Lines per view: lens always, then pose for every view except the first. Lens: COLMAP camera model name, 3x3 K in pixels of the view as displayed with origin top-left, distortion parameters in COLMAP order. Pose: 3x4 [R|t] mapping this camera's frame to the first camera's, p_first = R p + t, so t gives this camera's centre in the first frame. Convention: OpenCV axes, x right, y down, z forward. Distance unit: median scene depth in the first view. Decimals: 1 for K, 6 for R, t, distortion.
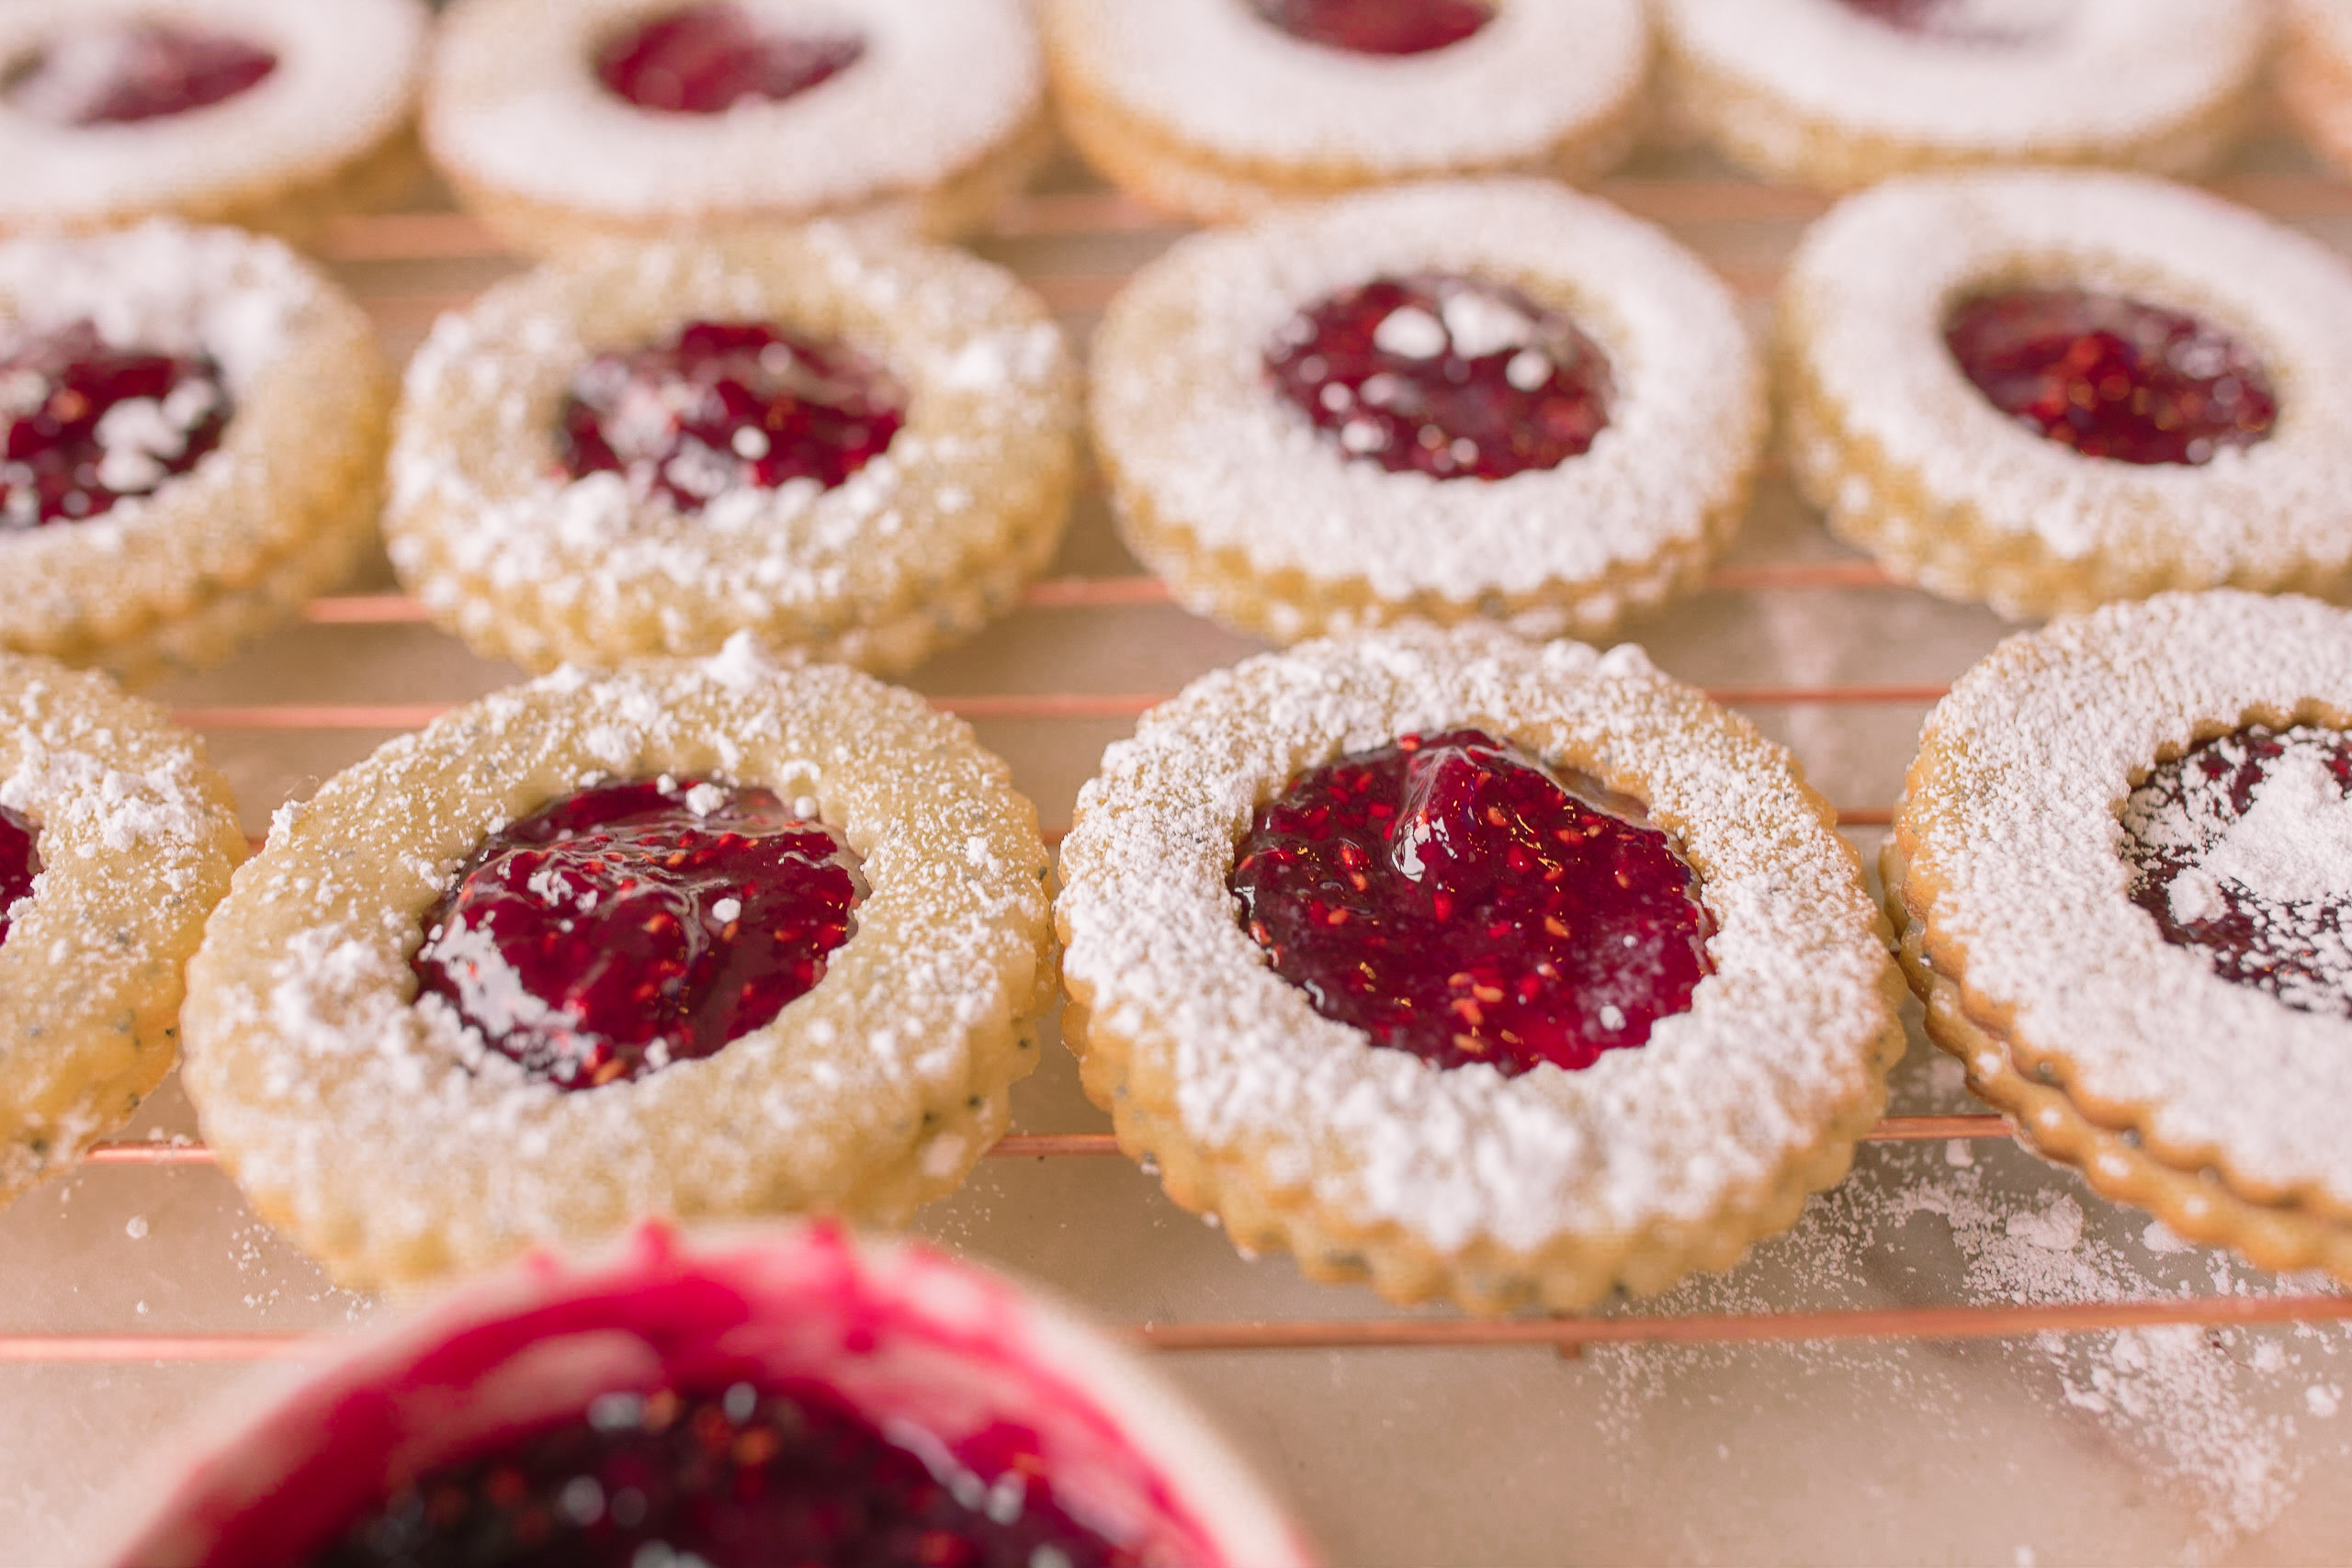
lens RADIAL K [[2361.1, 0, 1176.0], [0, 2361.1, 784.0], [0, 0, 1]] dist [-0.045645, 0.013032]
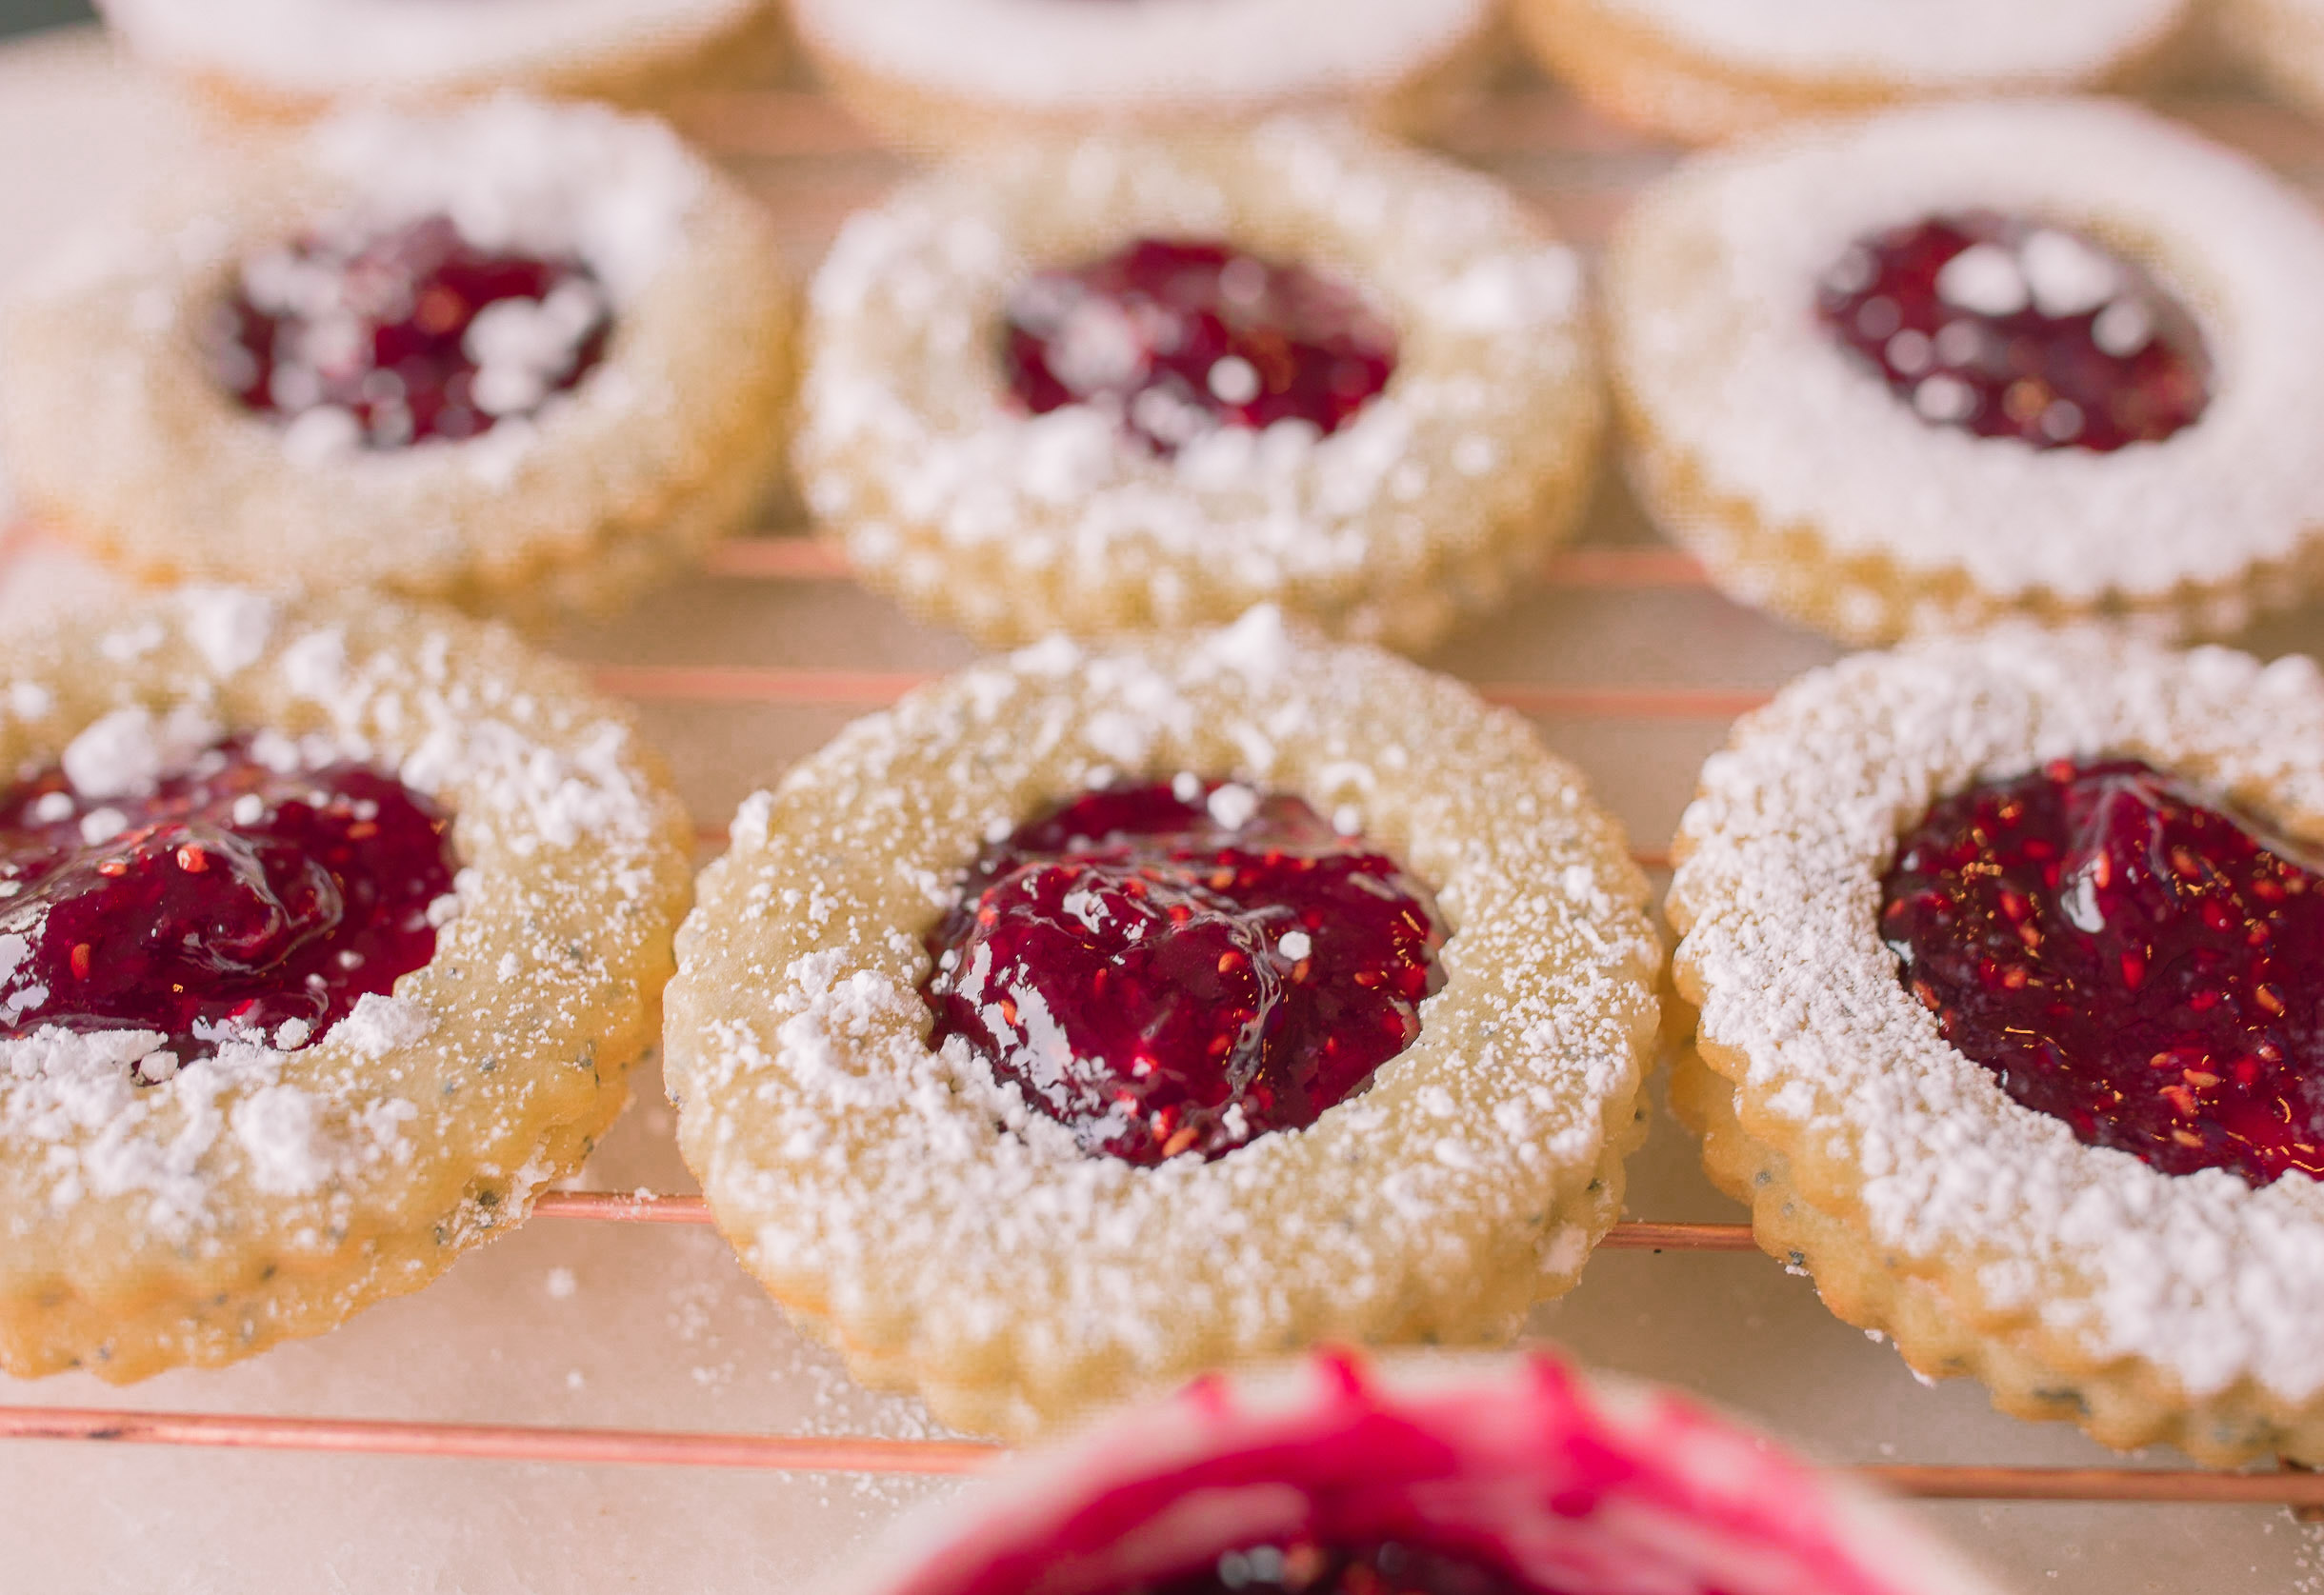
lens RADIAL K [[2435.8, 0, 1217.1], [0, 2435.8, 830.8], [0, 0, 1]] dist [-0.051646, 0.010788]
pose [[0.999183, 0.036541, -0.017285, -0.201353], [-0.035702, 0.998276, 0.046583, -0.026770], [0.018957, -0.045927, 0.998765, 0.128142]]
